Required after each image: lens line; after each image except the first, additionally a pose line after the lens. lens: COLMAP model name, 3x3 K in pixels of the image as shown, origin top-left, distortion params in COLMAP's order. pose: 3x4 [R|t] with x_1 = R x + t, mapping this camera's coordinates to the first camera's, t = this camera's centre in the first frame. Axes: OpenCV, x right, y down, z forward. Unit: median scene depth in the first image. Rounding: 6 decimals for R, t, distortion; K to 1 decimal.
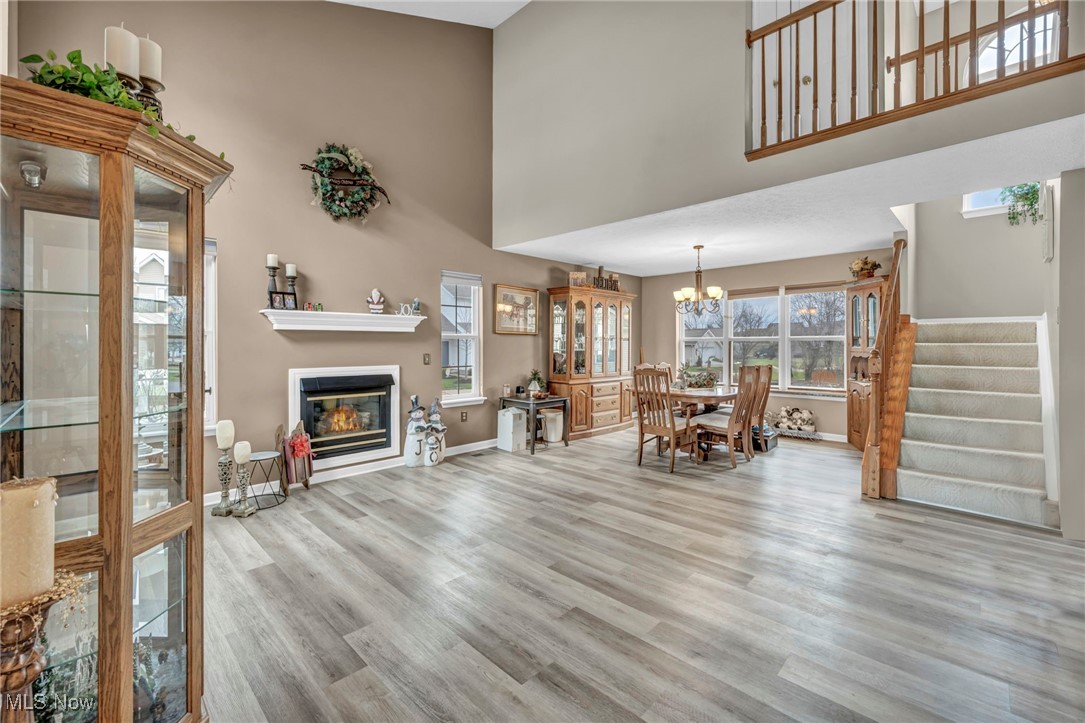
lens RADIAL K [[455.2, 0, 534.6], [0, 455.2, 342.3], [0, 0, 1]] dist [-0.001865, -0.000386]
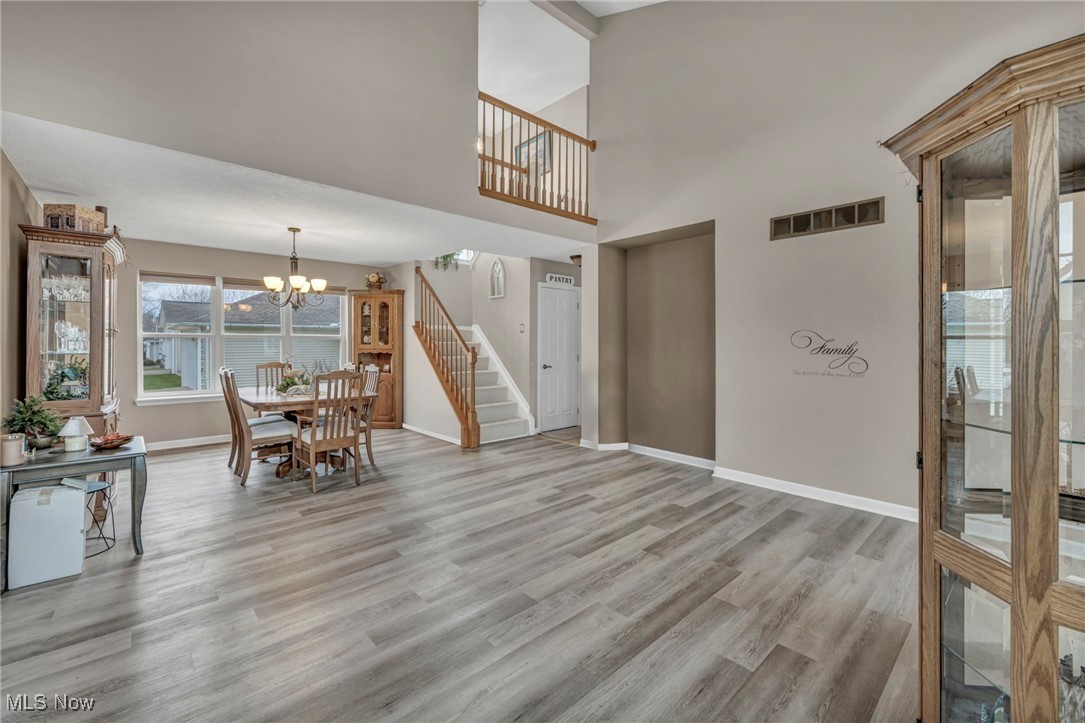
lens RADIAL K [[455.2, 0, 534.6], [0, 455.2, 342.3], [0, 0, 1]] dist [-0.001865, -0.000386]
pose [[0.050028, -0.002161, 0.998745, -1.015947], [-0.005185, 0.999984, 0.002423, -0.000261], [-0.998734, -0.005299, 0.050016, 1.055884]]
